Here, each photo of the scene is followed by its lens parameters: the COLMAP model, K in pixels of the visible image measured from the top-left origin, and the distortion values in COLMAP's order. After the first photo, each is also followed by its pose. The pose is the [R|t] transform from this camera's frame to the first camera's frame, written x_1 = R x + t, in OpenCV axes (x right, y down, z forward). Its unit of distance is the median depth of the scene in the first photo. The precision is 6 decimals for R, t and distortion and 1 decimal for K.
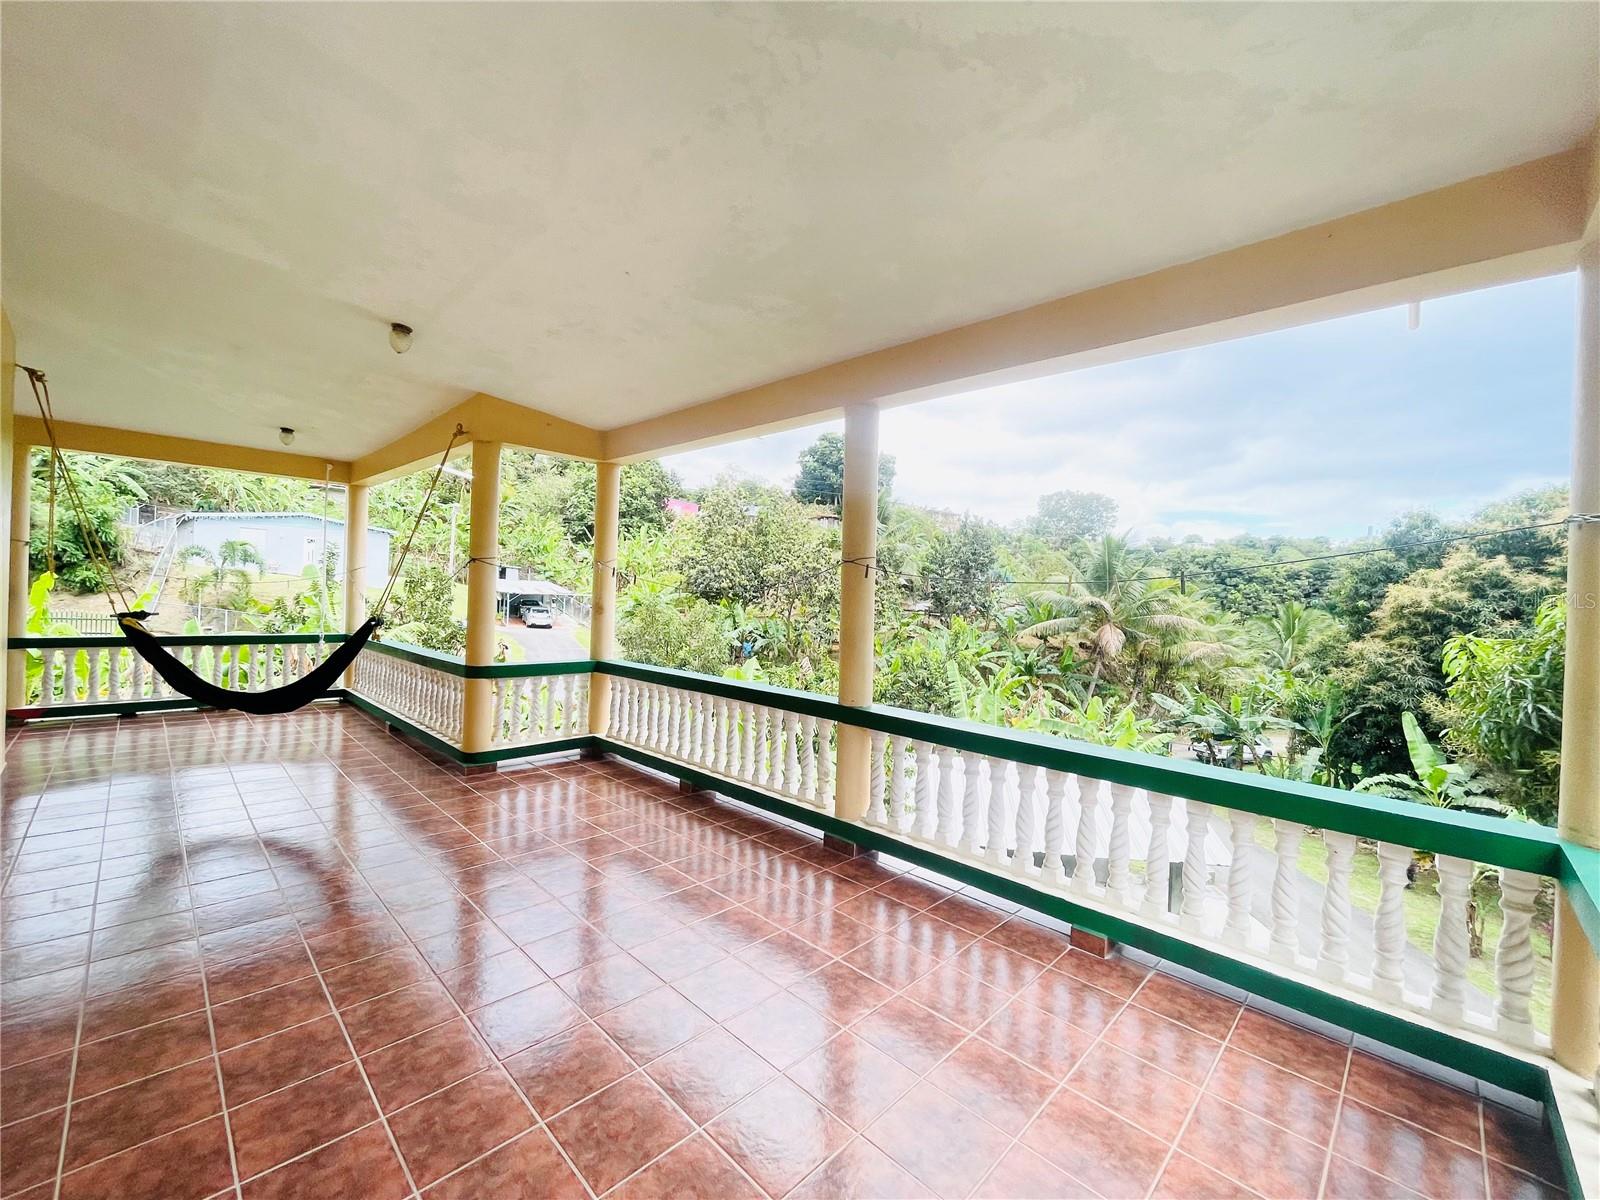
lens RADIAL K [[644.9, 0, 796.9], [0, 644.9, 591.7], [0, 0, 1]] dist [-0.012726, 0.000757]
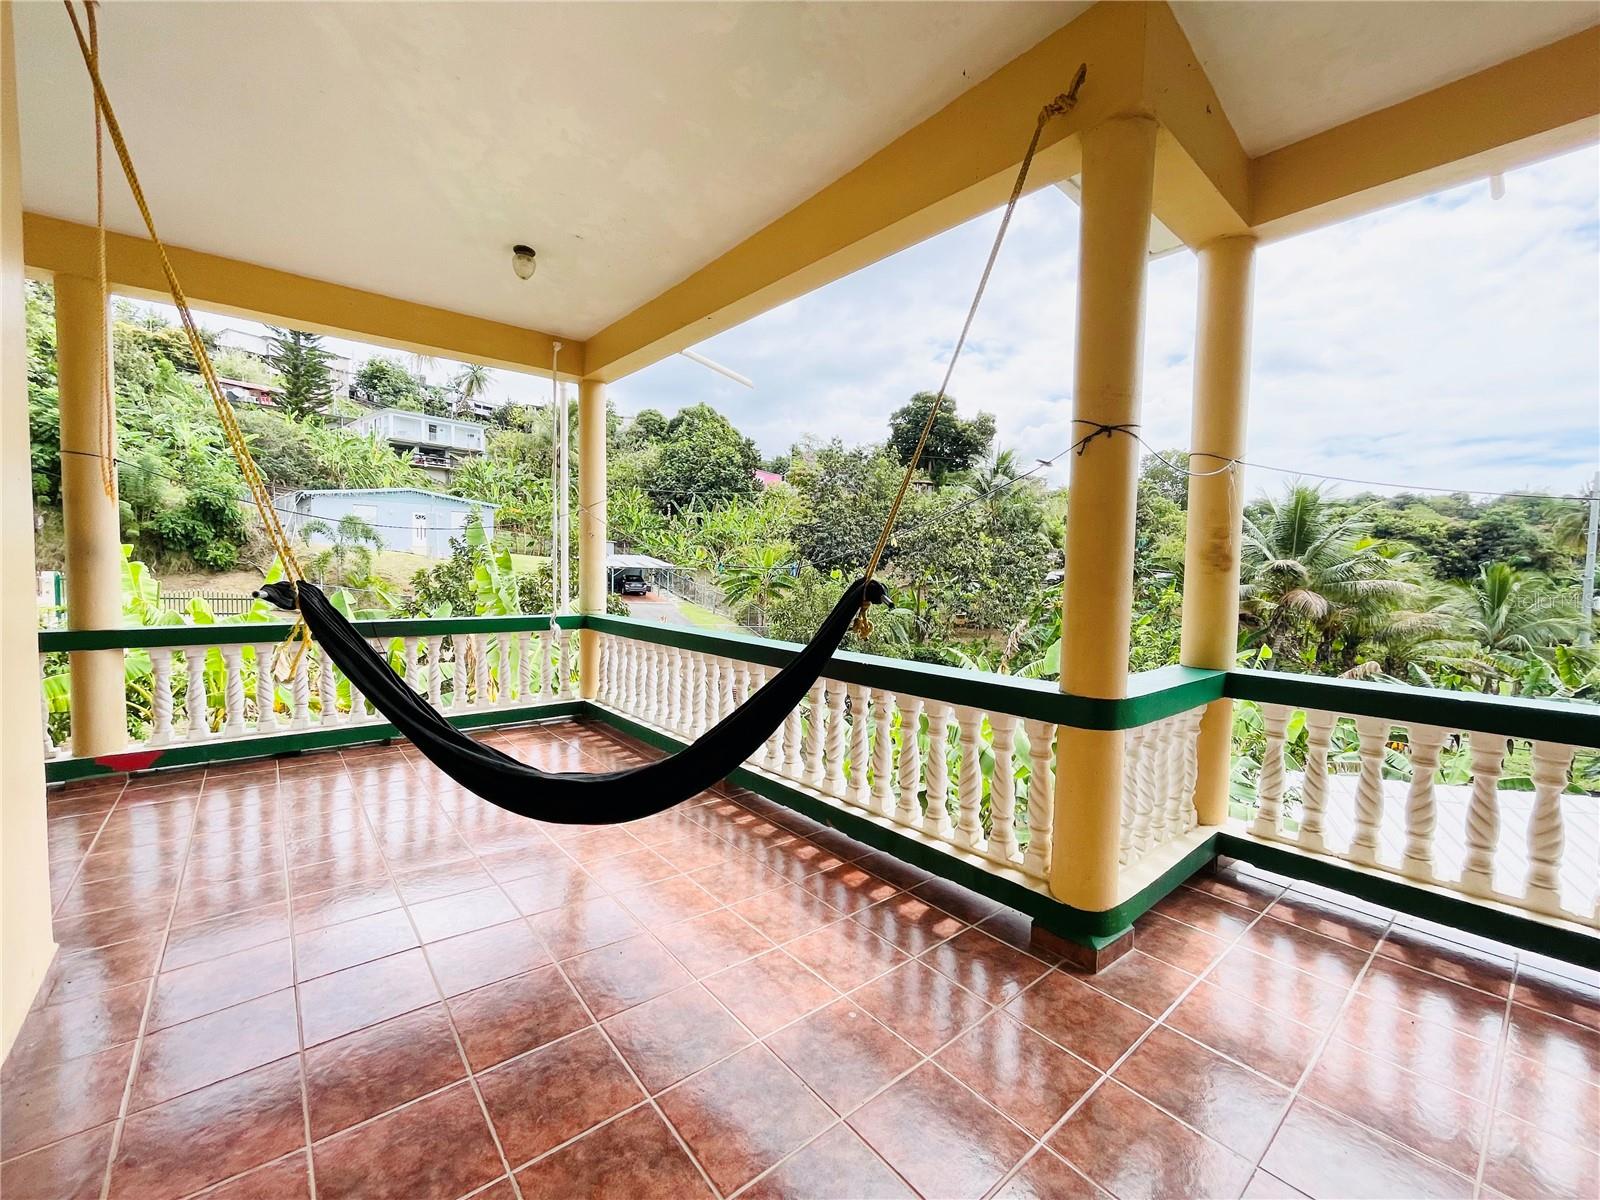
lens RADIAL K [[644.9, 0, 801.7], [0, 644.9, 606.1], [0, 0, 1]] dist [-0.012726, 0.000757]
pose [[0.994628, -0.009435, -0.103086, -0.085314], [0.016318, 0.997677, 0.066135, 0.002297], [0.102223, -0.067461, 0.992471, 0.079091]]
